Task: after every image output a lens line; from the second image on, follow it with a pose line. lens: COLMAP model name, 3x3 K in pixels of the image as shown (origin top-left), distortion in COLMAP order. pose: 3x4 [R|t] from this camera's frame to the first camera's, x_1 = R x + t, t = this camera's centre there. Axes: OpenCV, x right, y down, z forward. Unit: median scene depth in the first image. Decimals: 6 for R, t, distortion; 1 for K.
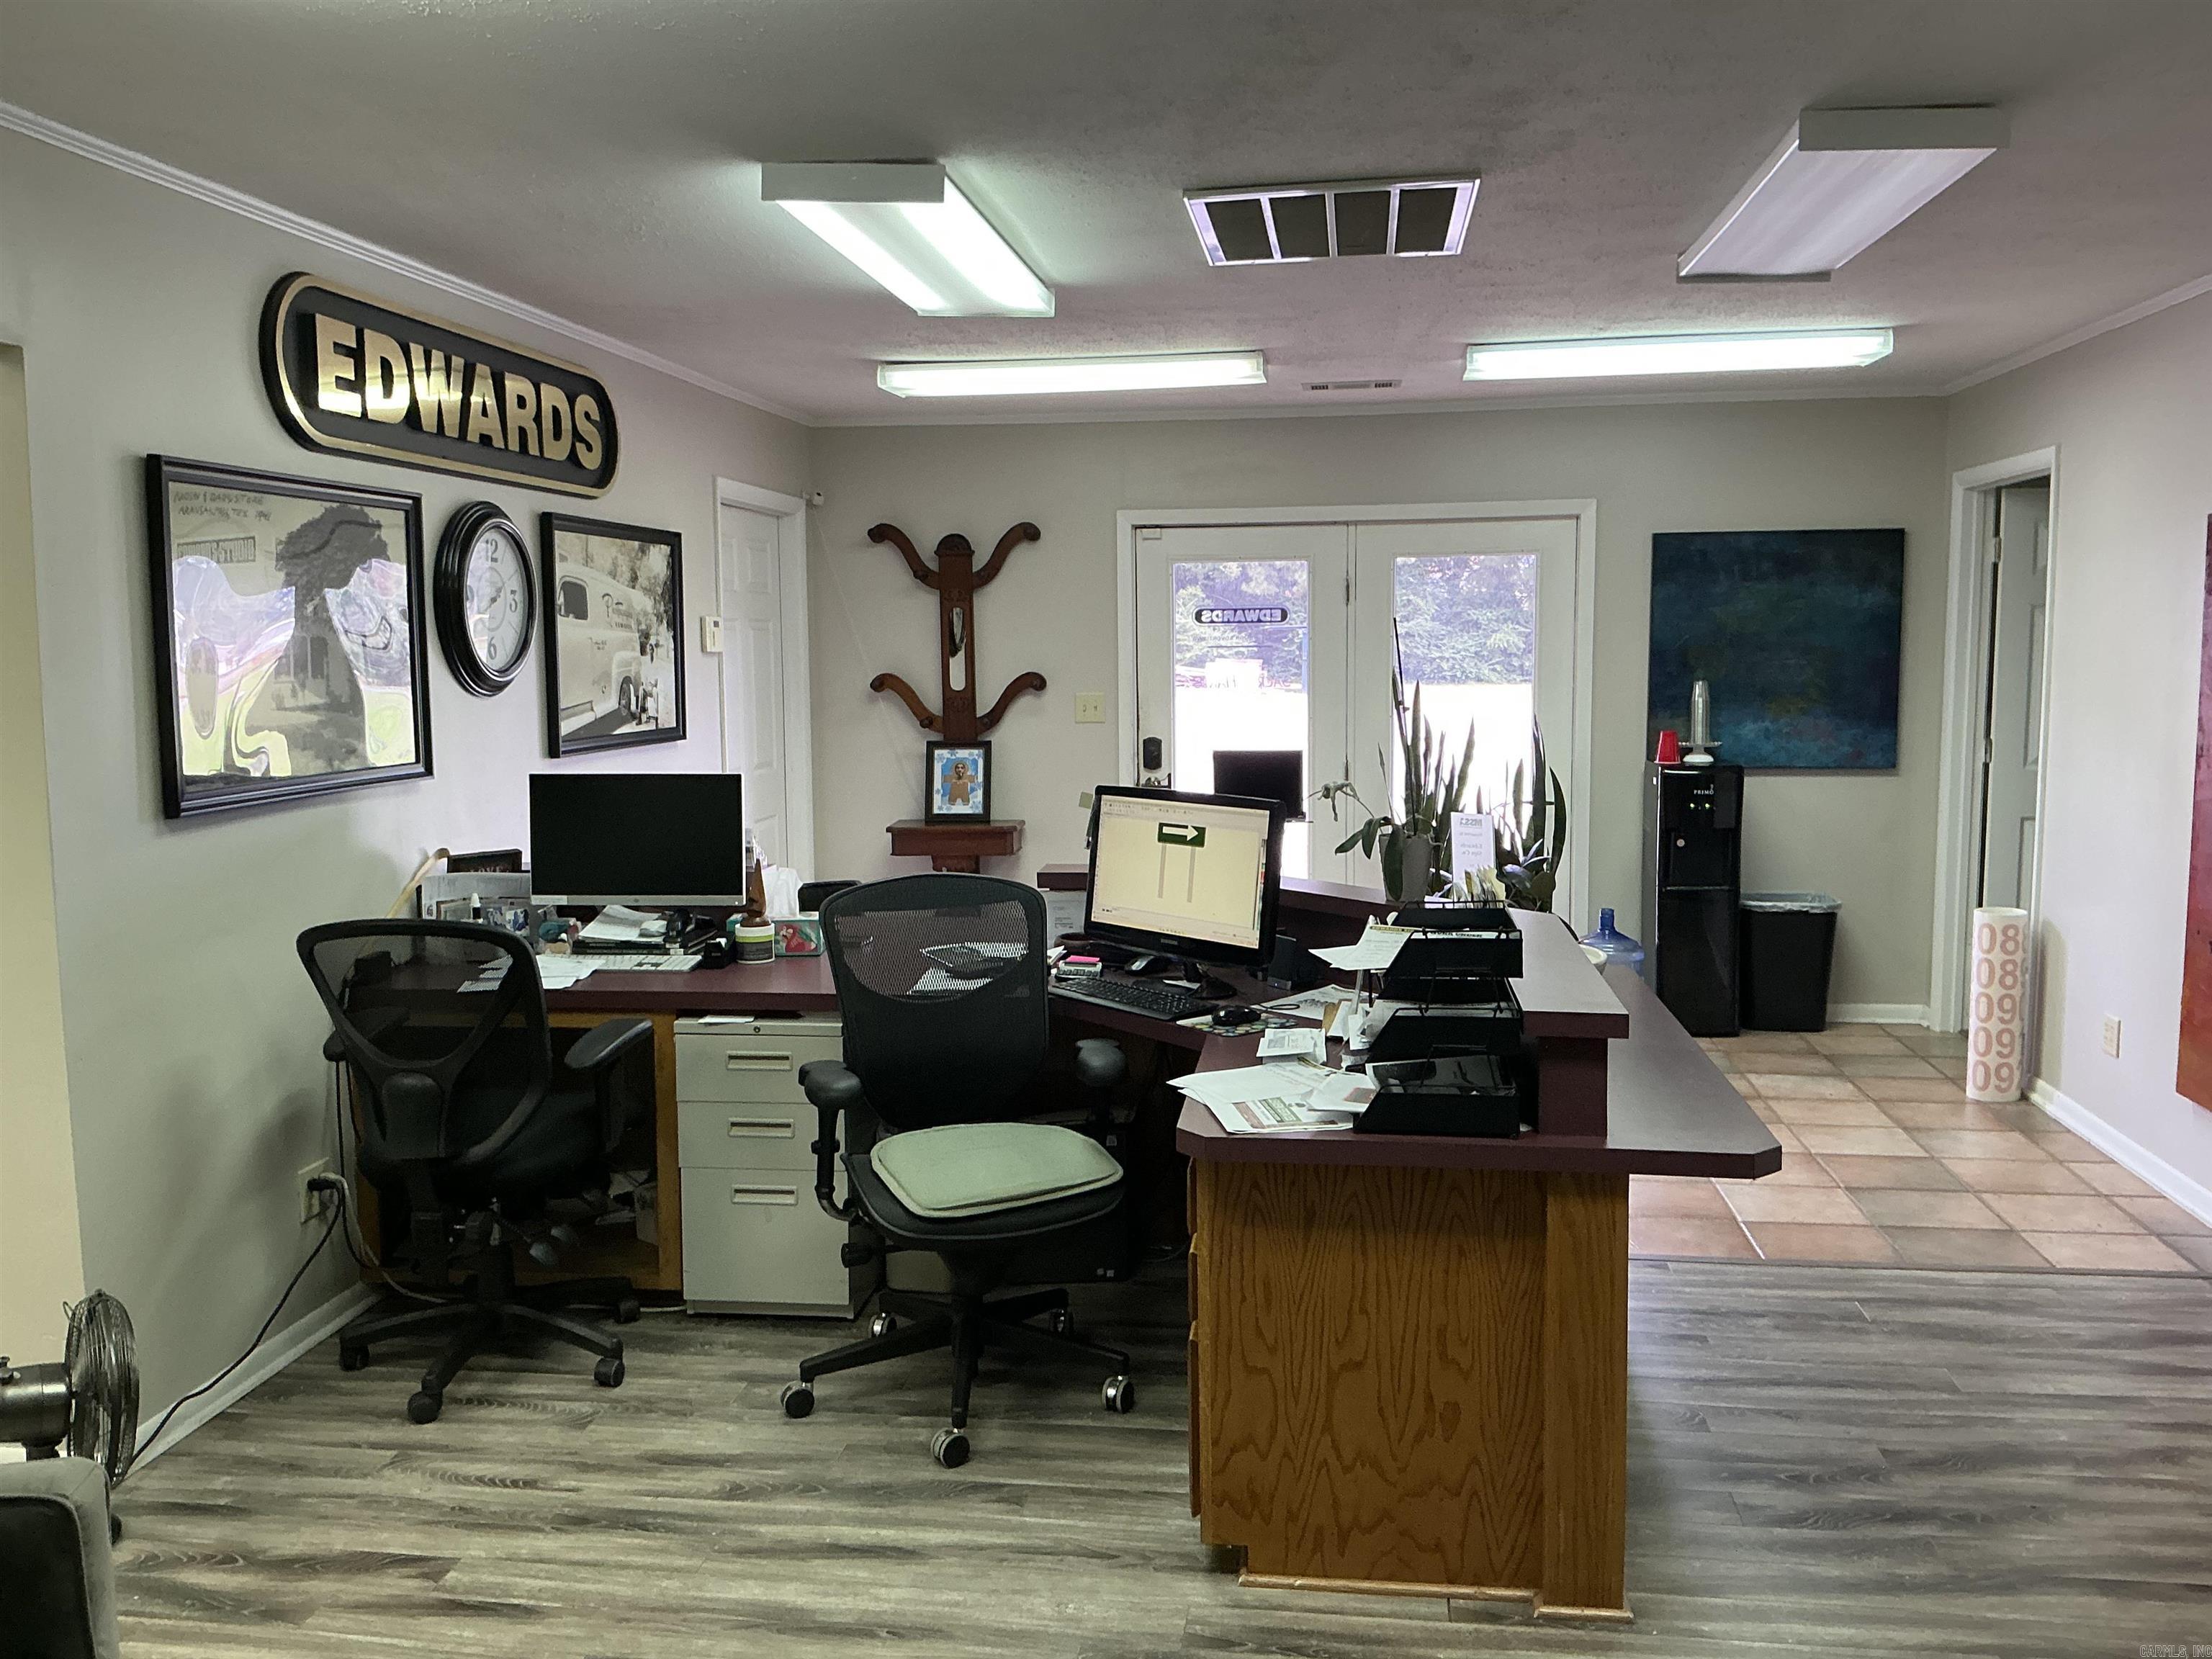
lens RADIAL K [[1807.1, 0, 1107.8], [0, 1807.1, 840.0], [0, 0, 1]] dist [0.136465, -0.293738]
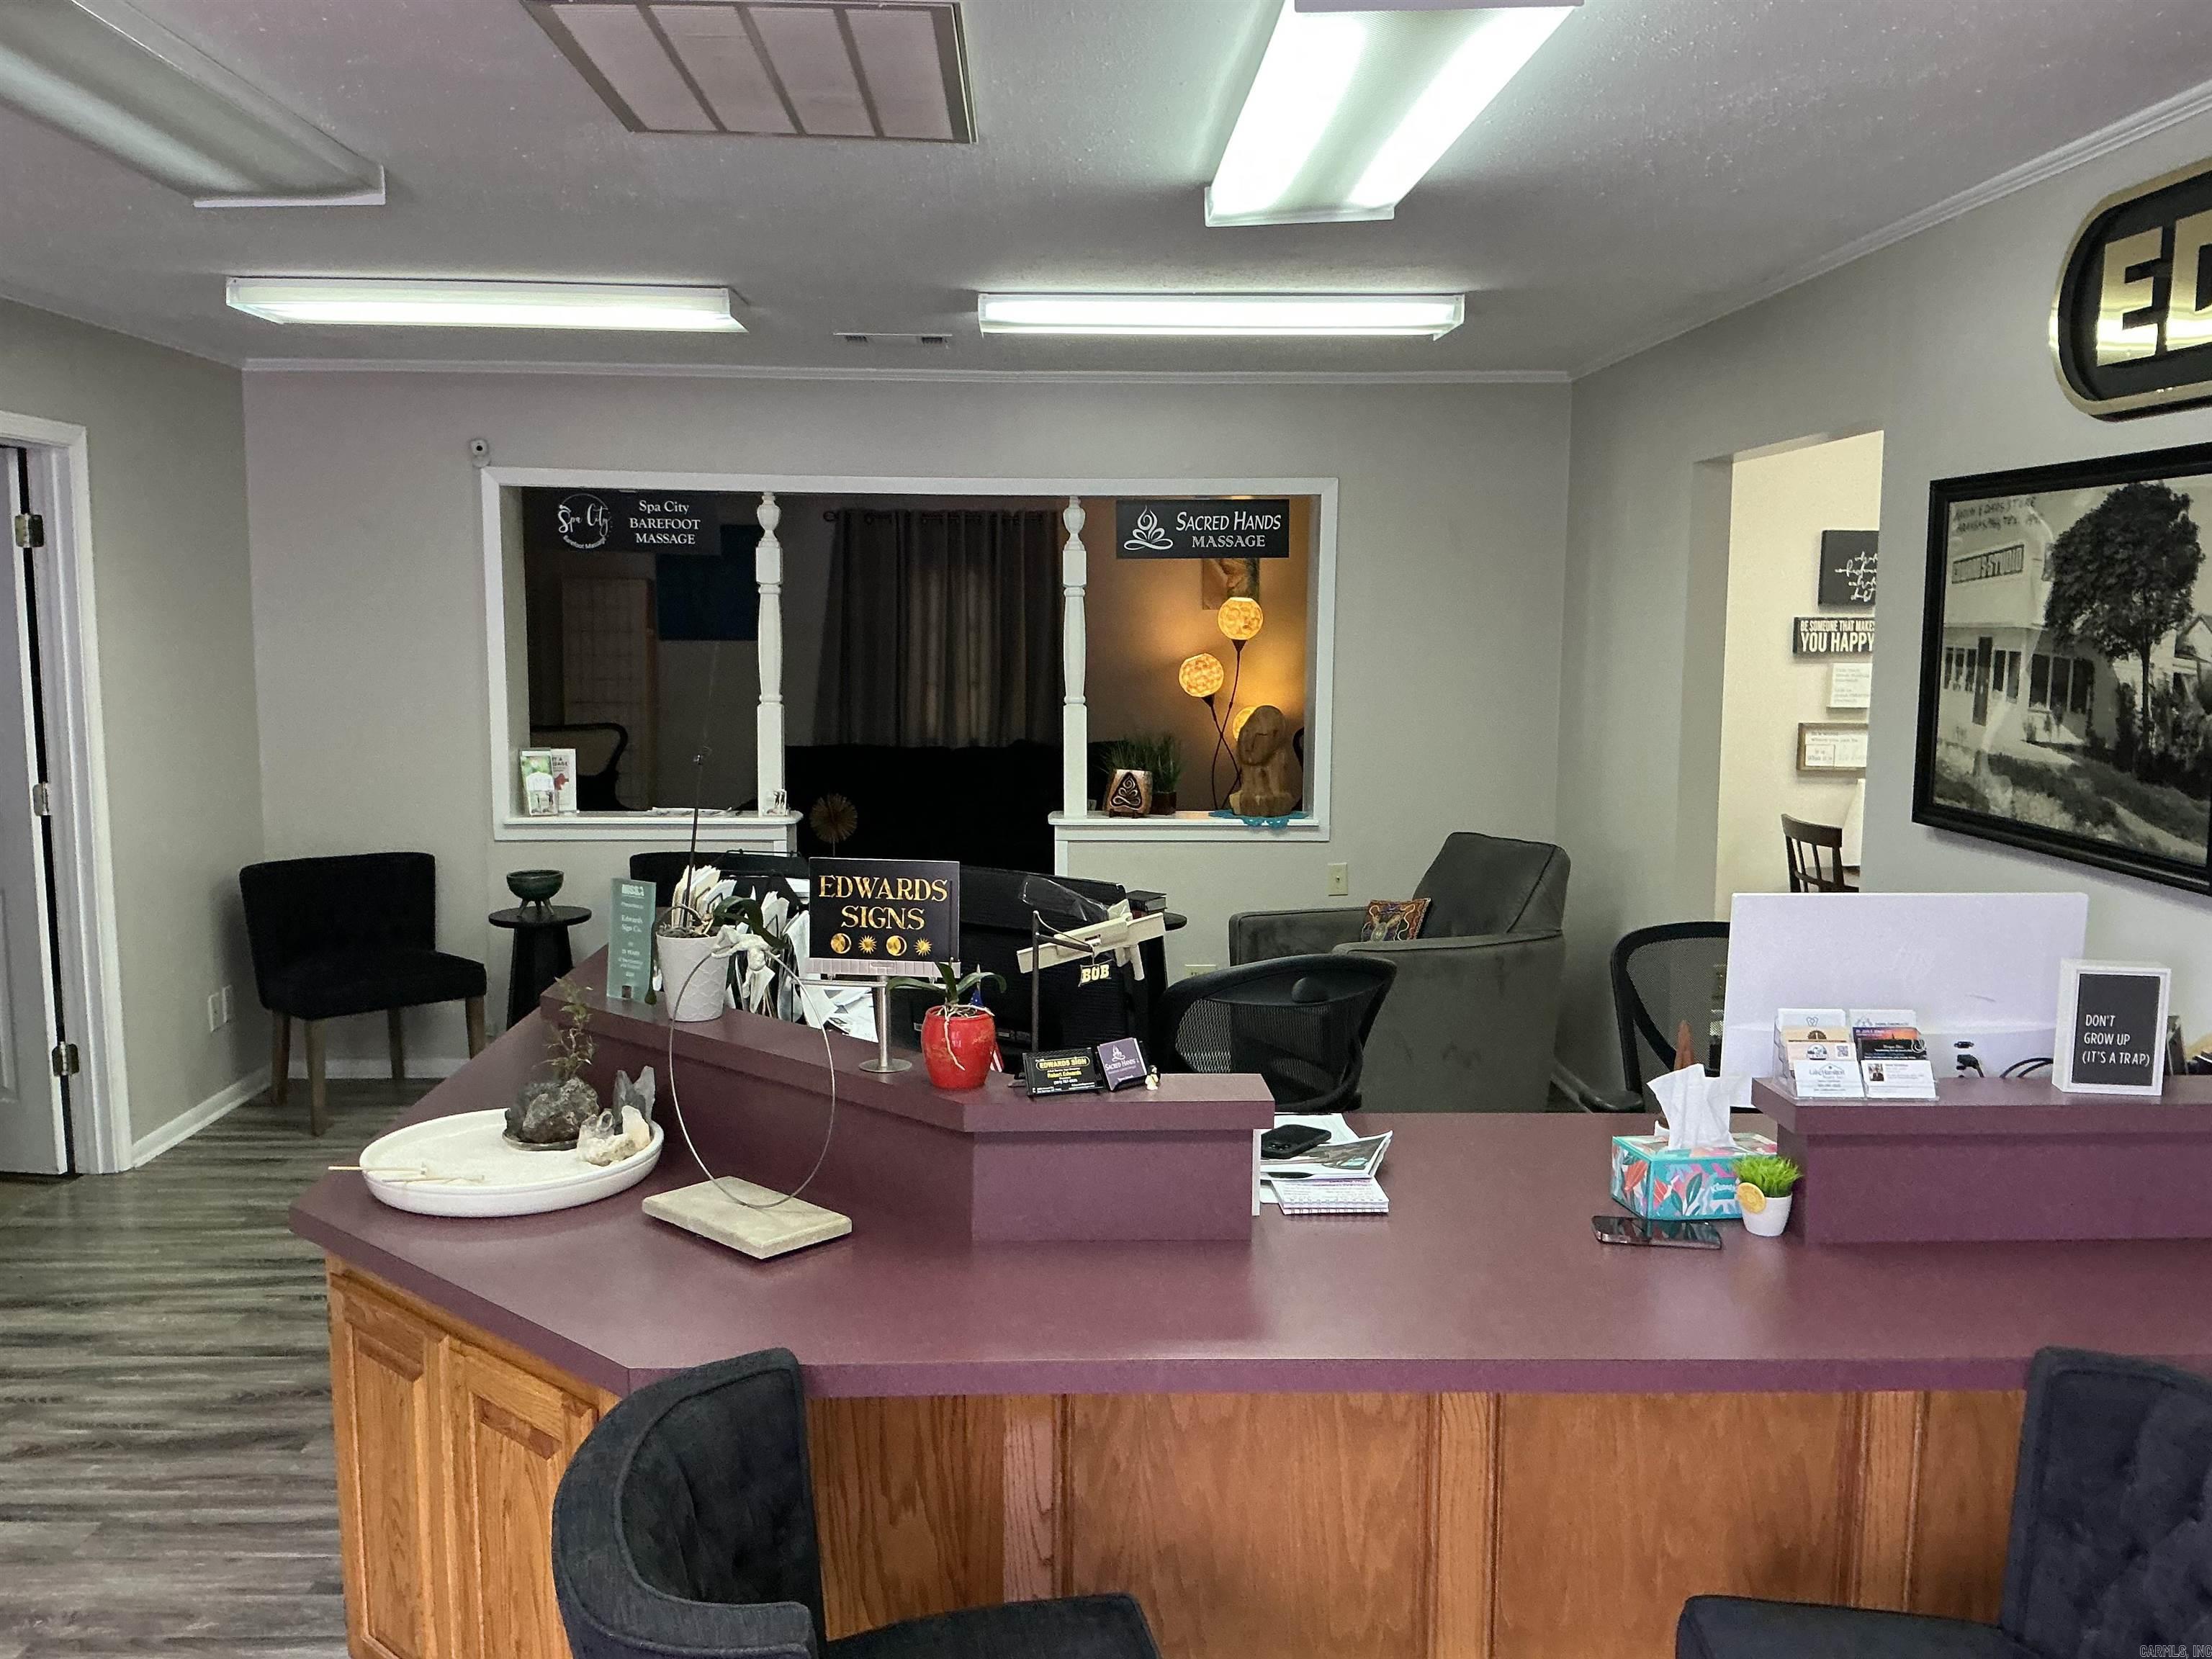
lens RADIAL K [[1807.1, 0, 1107.8], [0, 1807.1, 840.0], [0, 0, 1]] dist [0.136465, -0.293738]
pose [[-0.986711, 0.024802, -0.160579, 0.112440], [-0.013532, 0.972304, 0.233328, -0.216738], [0.161919, 0.232401, -0.959048, 1.729347]]
